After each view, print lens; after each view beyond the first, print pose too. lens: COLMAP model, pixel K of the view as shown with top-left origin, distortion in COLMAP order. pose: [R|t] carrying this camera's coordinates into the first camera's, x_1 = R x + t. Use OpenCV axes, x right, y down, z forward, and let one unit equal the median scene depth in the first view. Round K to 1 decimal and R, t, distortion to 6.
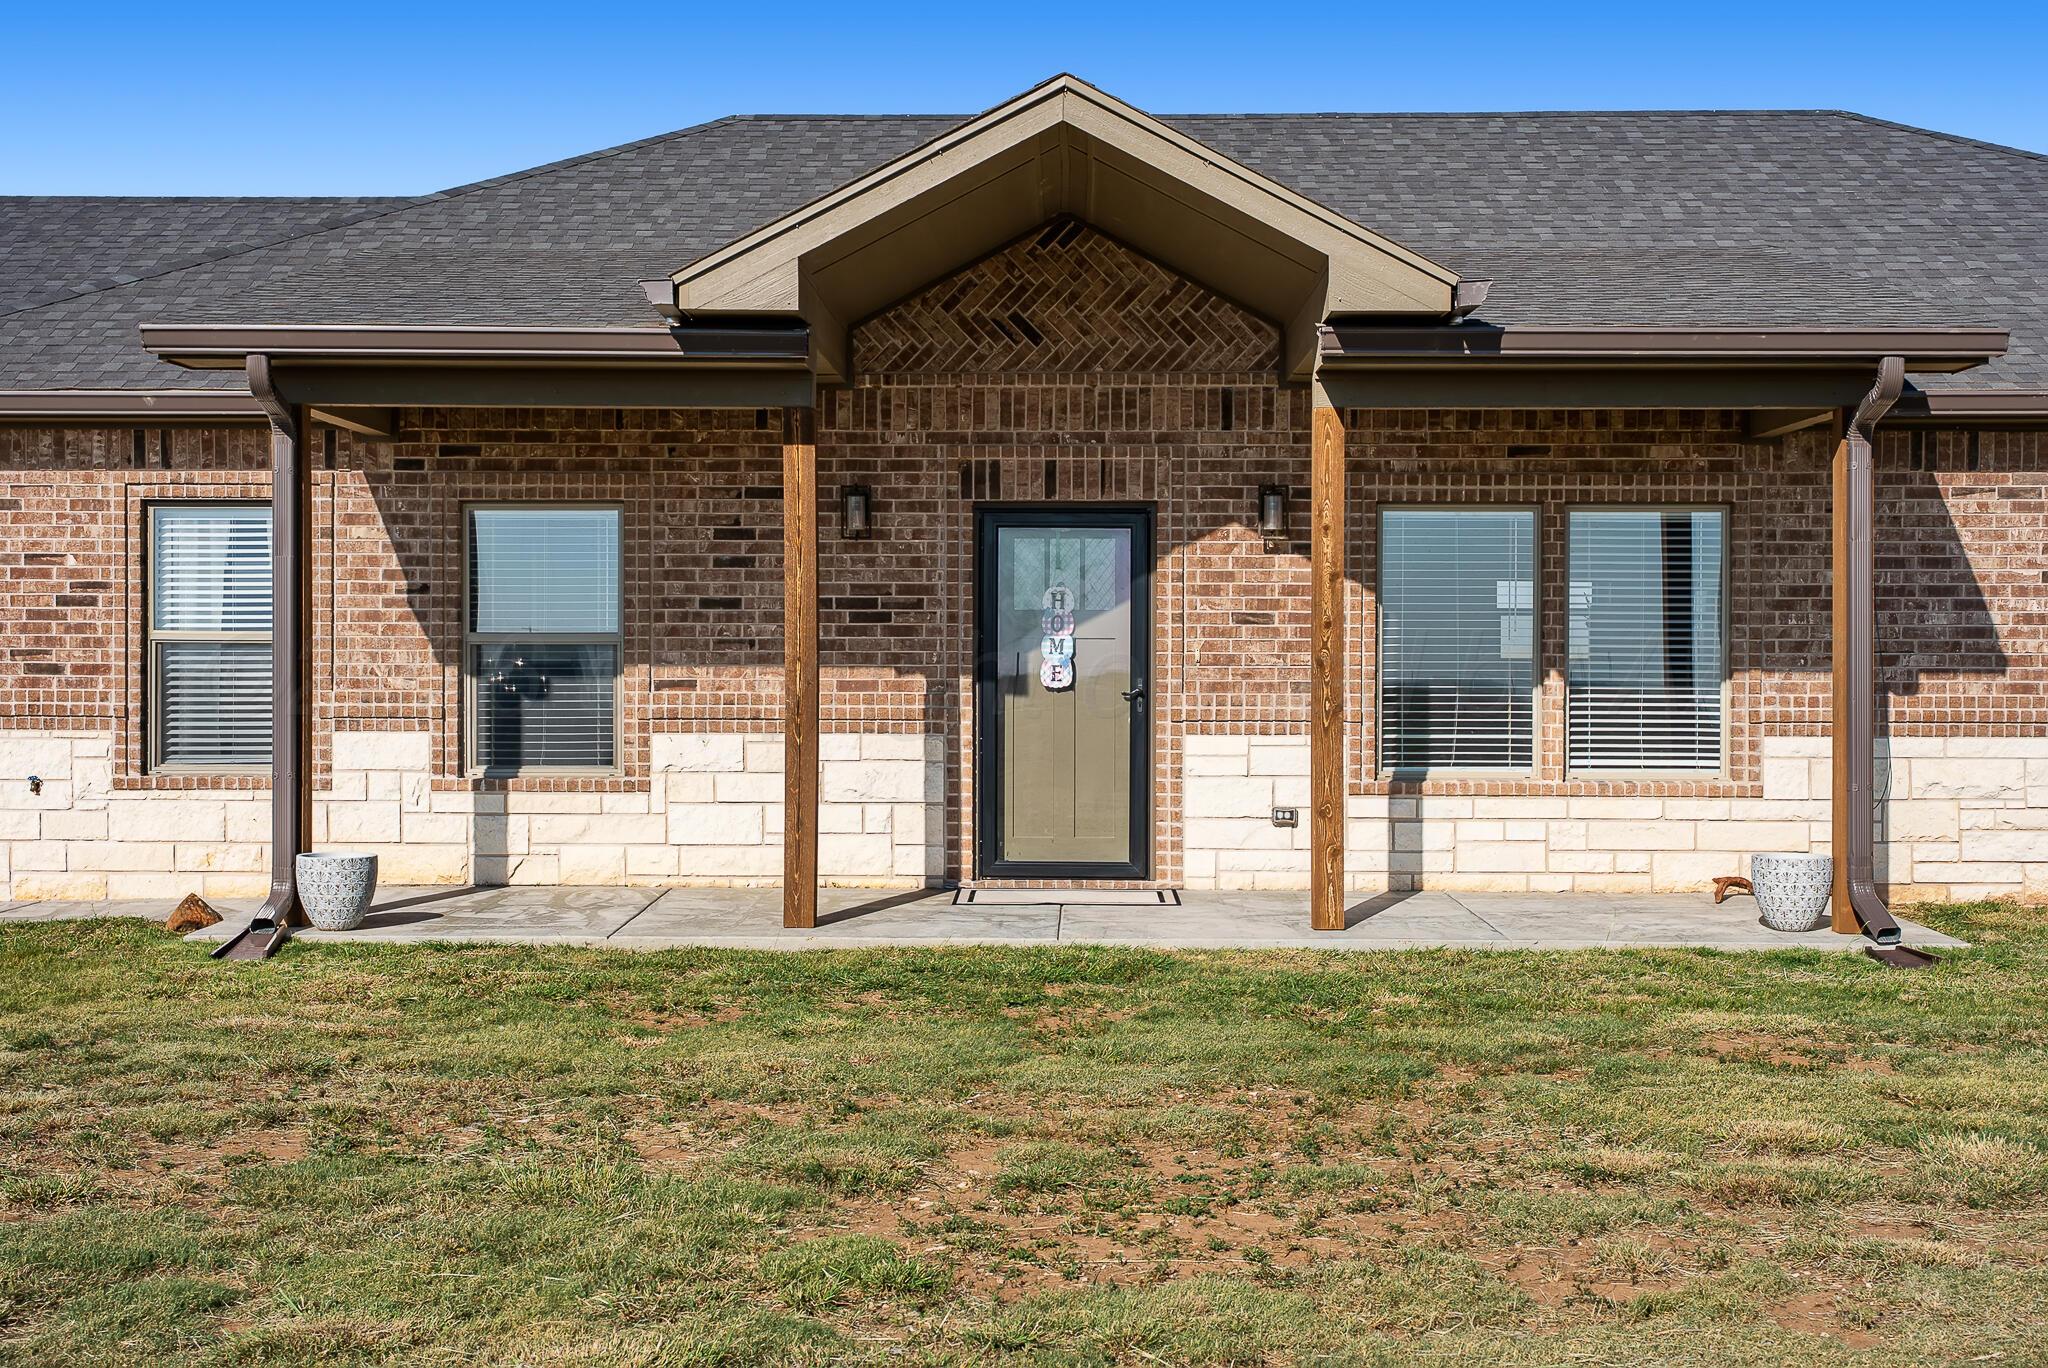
lens RADIAL K [[2739.6, 0, 1022.1], [0, 2739.6, 681.5], [0, 0, 1]] dist [0.031115, 0.000000]
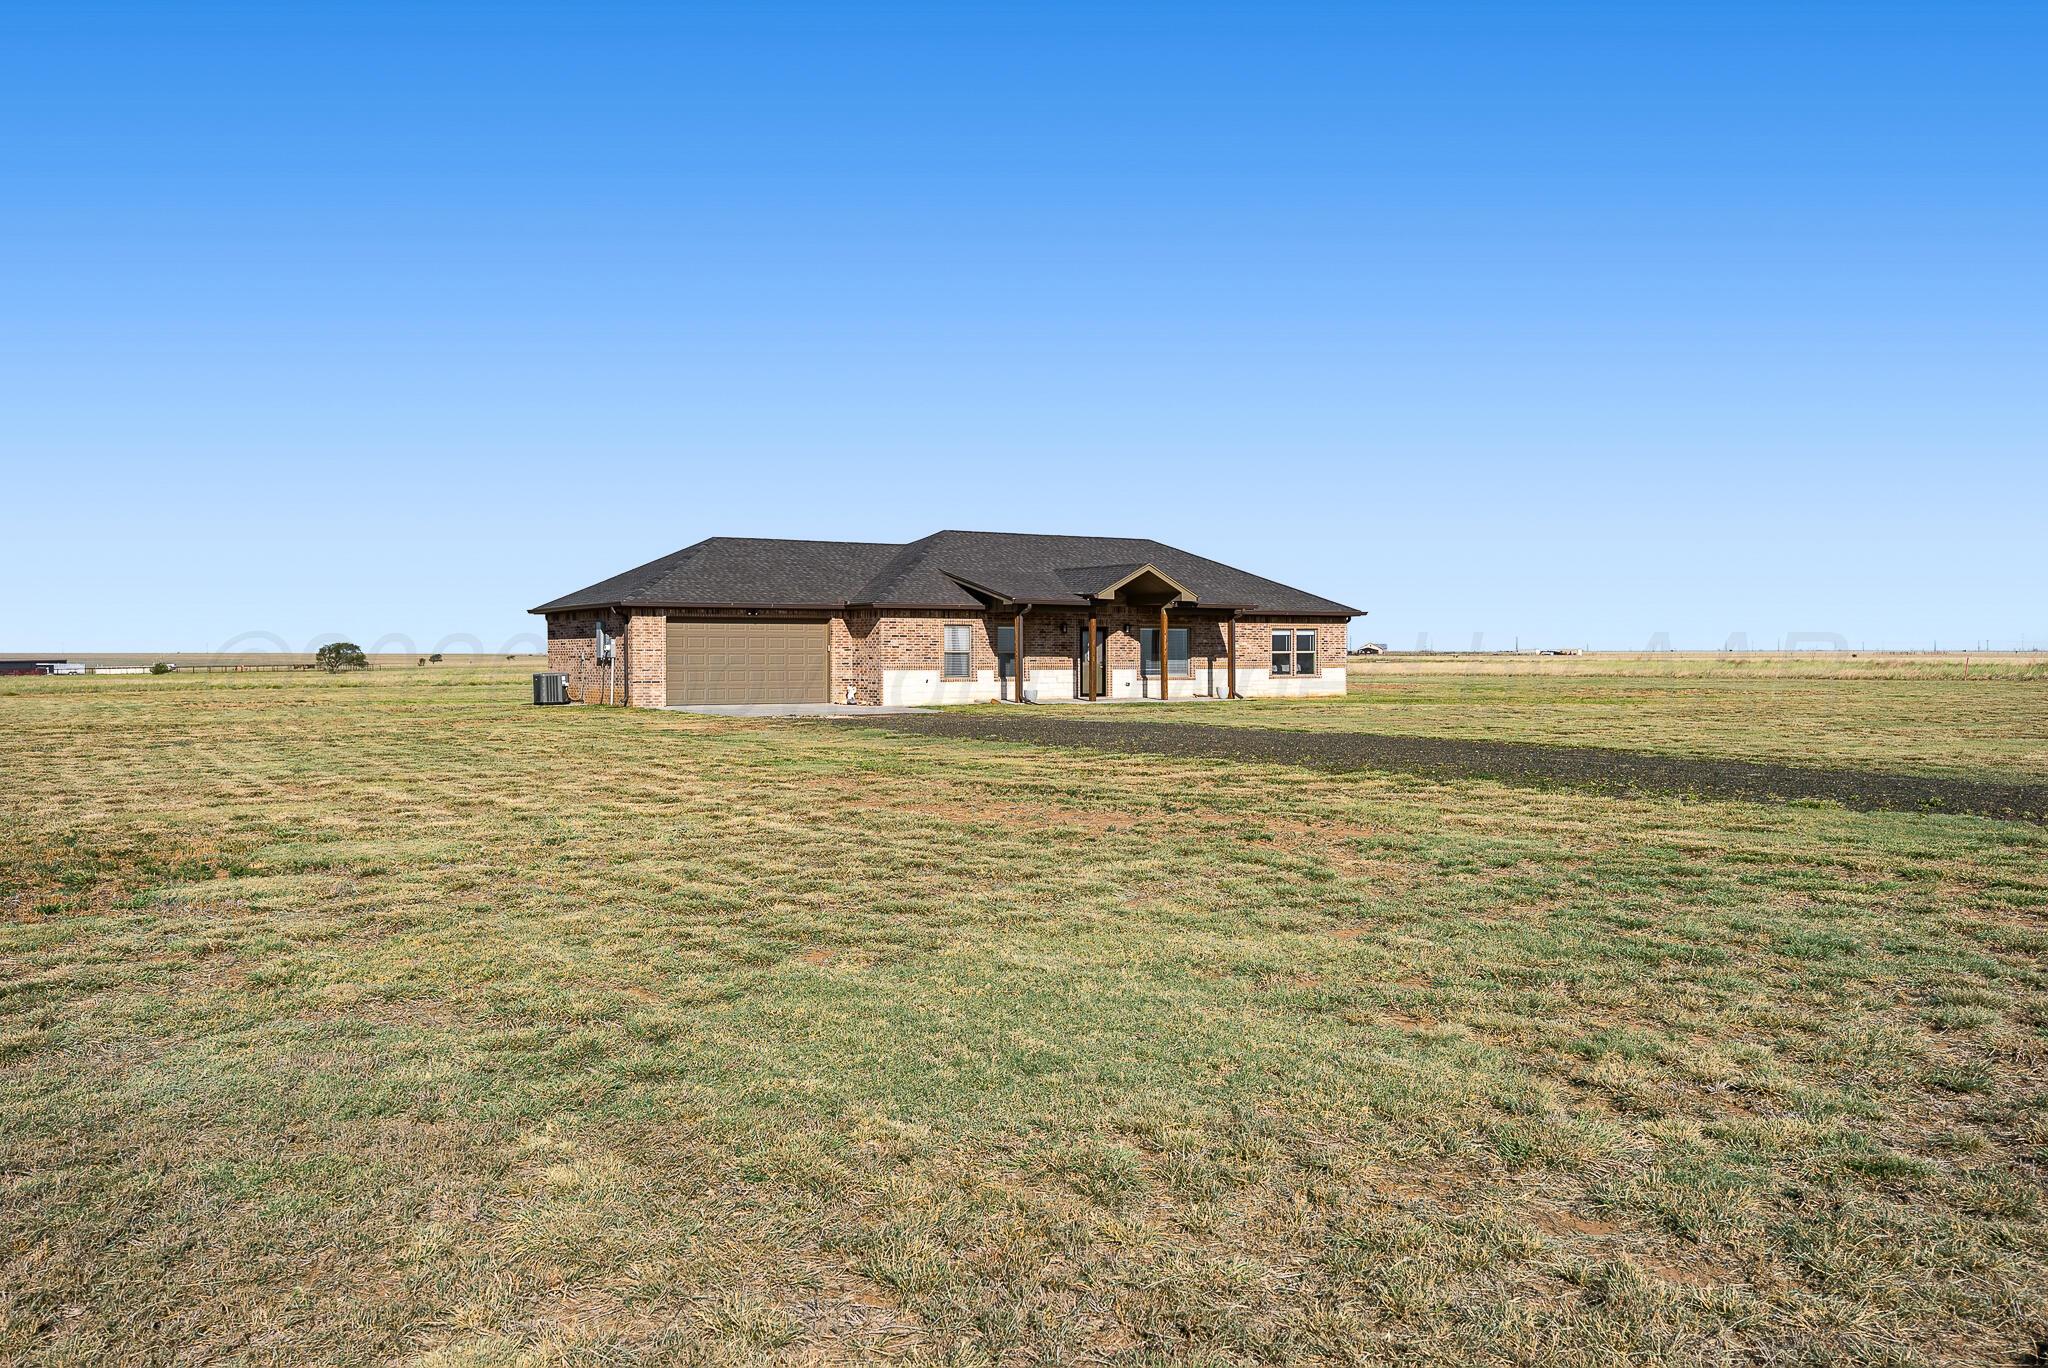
lens RADIAL K [[1704.8, 0, 1032.3], [0, 1704.8, 681.0], [0, 0, 1]] dist [0.014449, 0.000488]
pose [[0.825500, -0.010195, 0.564311, -1.982433], [0.006712, 0.999943, 0.008246, 0.013310], [-0.564363, -0.003019, 0.825521, -1.701774]]
